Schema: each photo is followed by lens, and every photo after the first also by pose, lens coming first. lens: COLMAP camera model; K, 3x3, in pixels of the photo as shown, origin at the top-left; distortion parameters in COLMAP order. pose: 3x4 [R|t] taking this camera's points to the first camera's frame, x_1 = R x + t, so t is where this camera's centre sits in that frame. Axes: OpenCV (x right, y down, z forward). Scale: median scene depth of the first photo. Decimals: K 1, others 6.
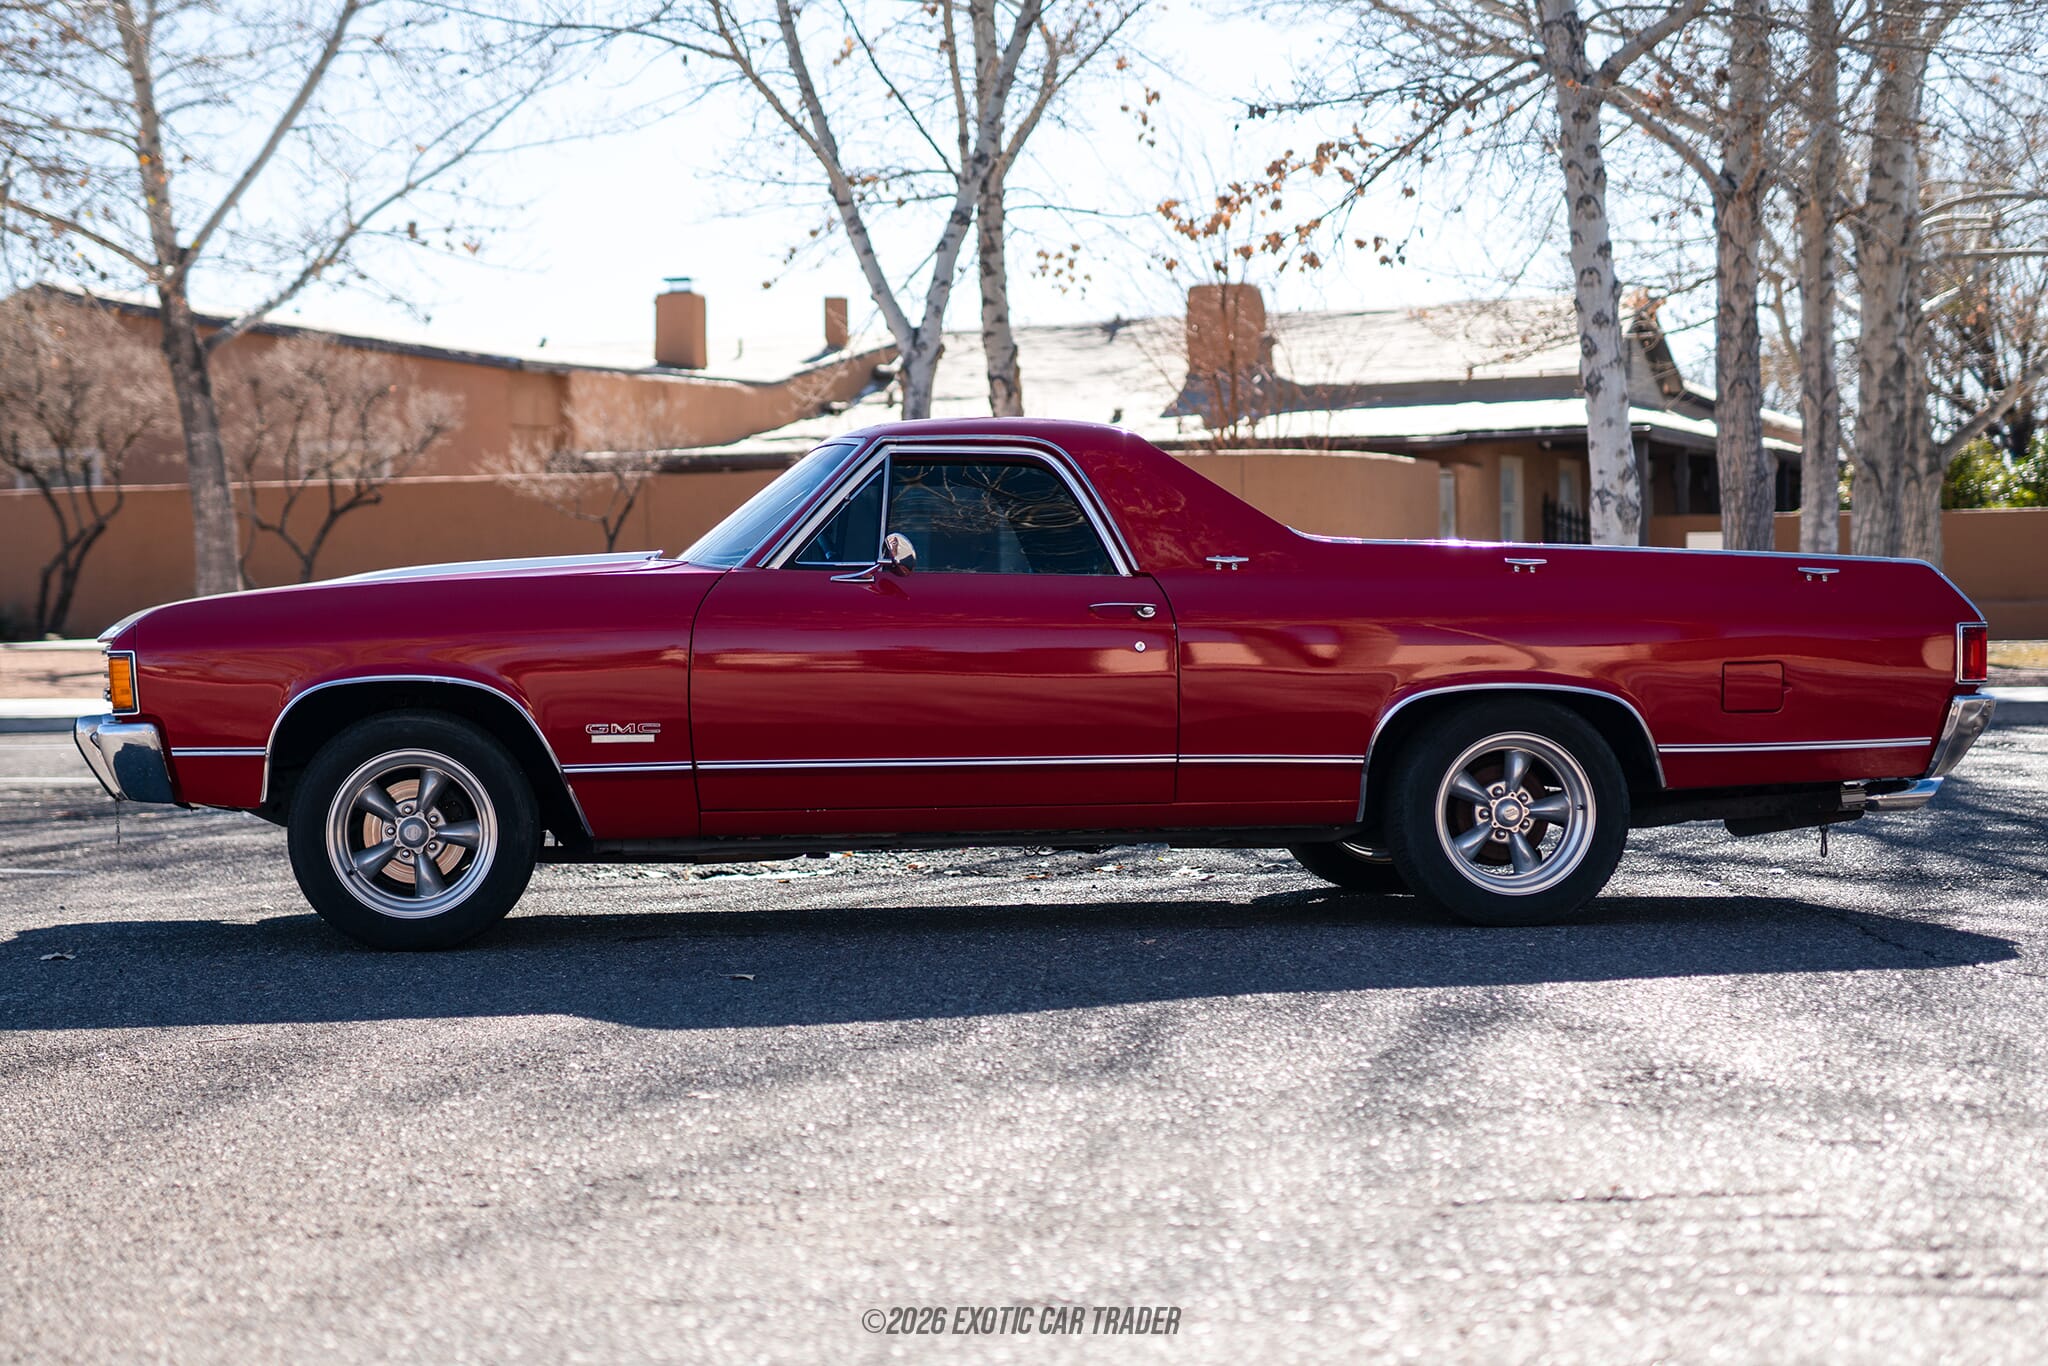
lens RADIAL K [[3380.3, 0, 1024.1], [0, 3380.3, 810.8], [0, 0, 1]] dist [-0.007495, -0.034629]
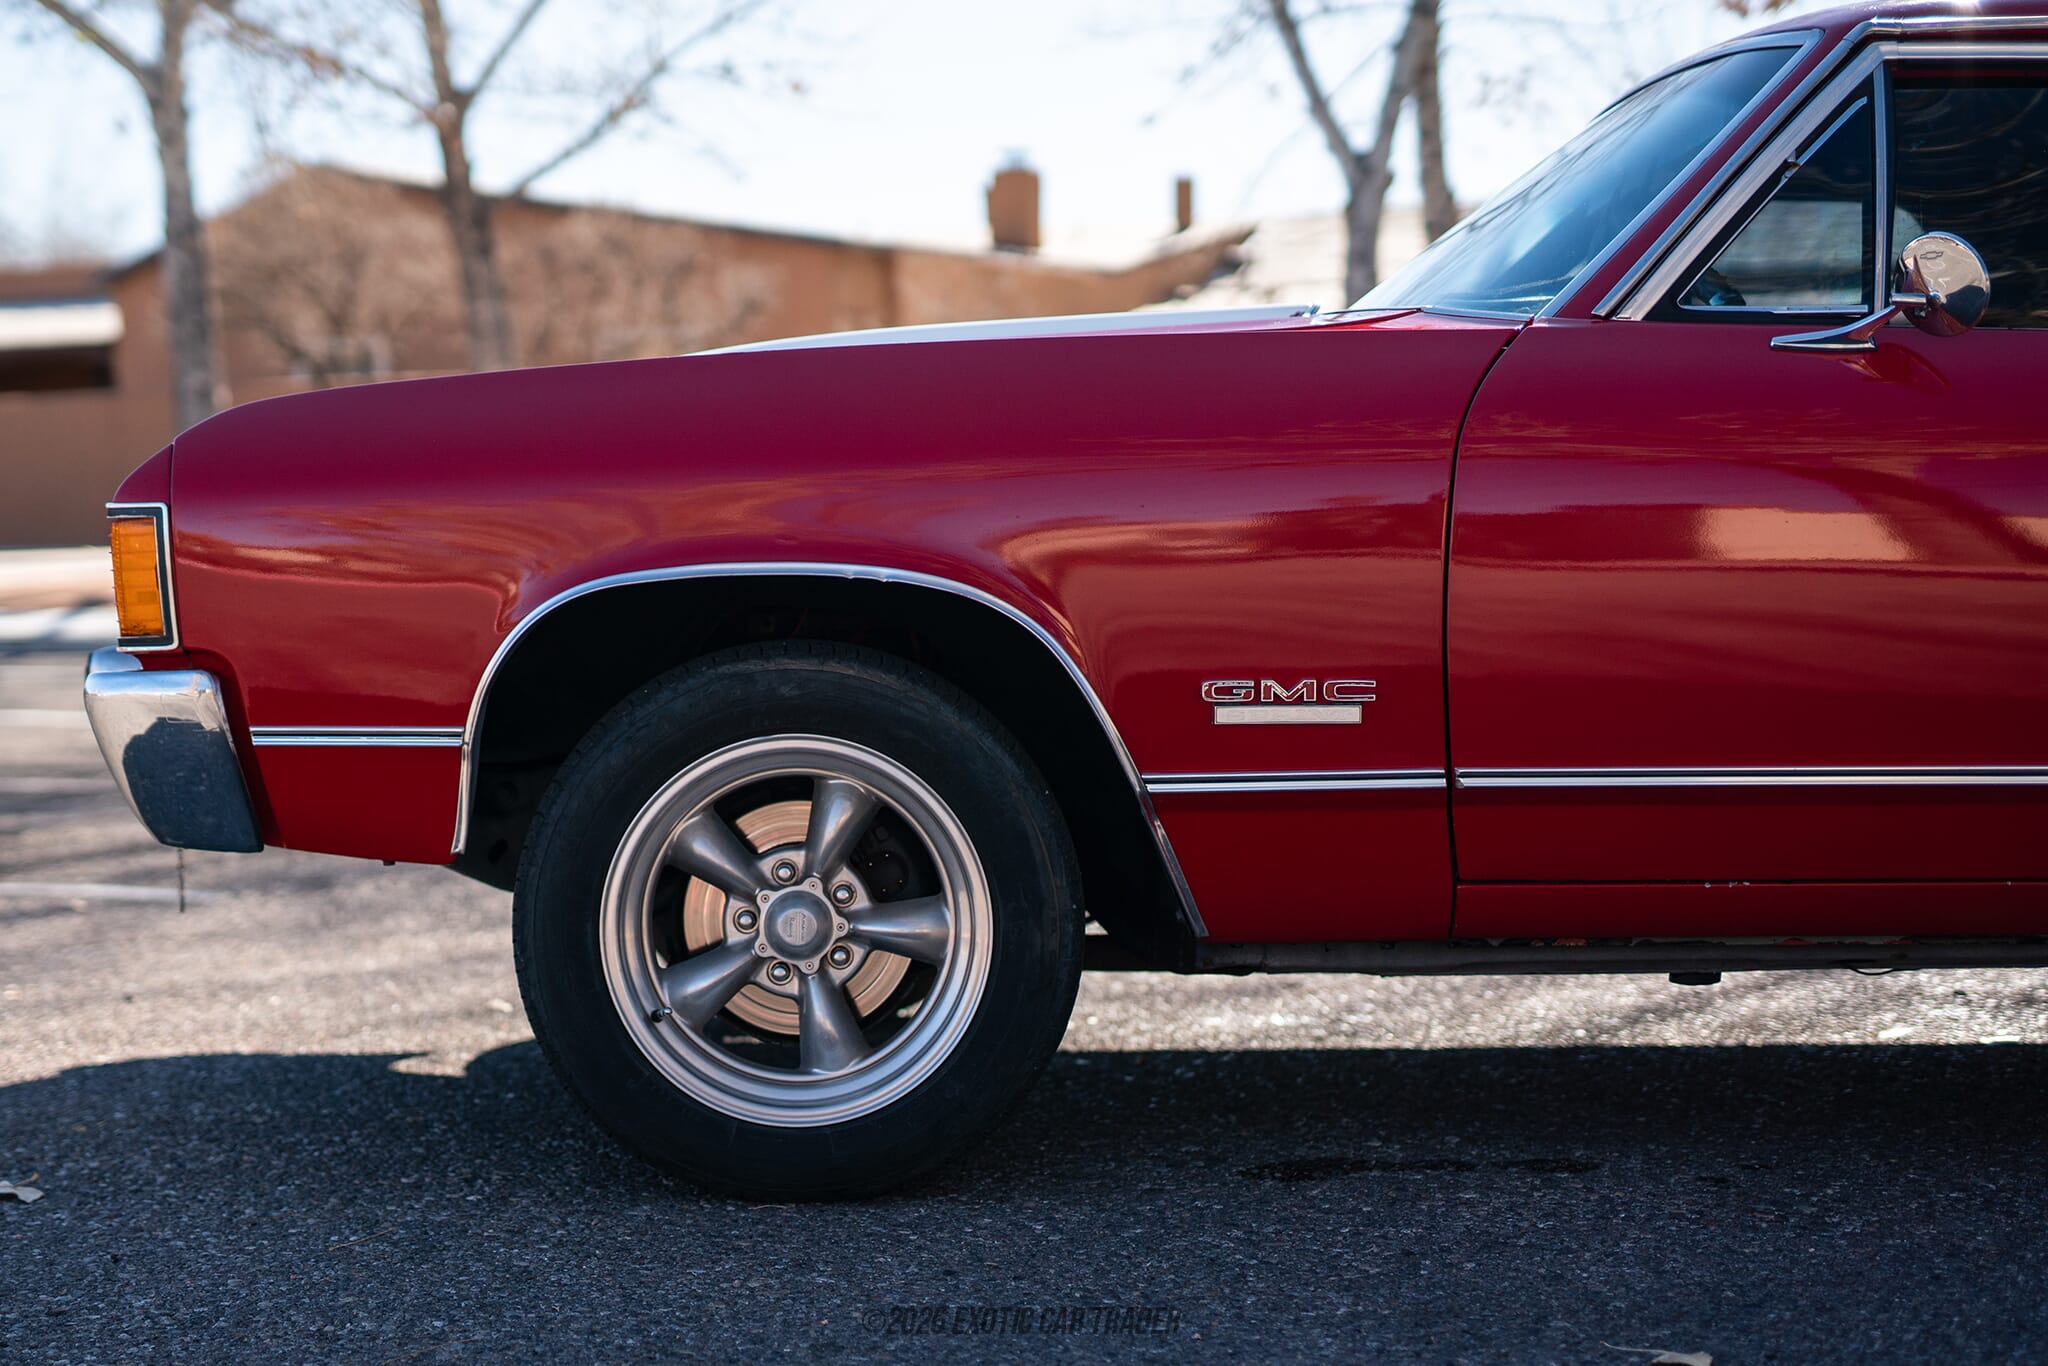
lens RADIAL K [[3380.3, 0, 1024.1], [0, 3380.3, 810.8], [0, 0, 1]] dist [-0.007495, -0.034629]
pose [[0.996175, 0.010997, -0.086685, -0.112822], [-0.008899, 0.999659, 0.024552, -0.019062], [0.086926, -0.023687, 0.995933, 0.562762]]
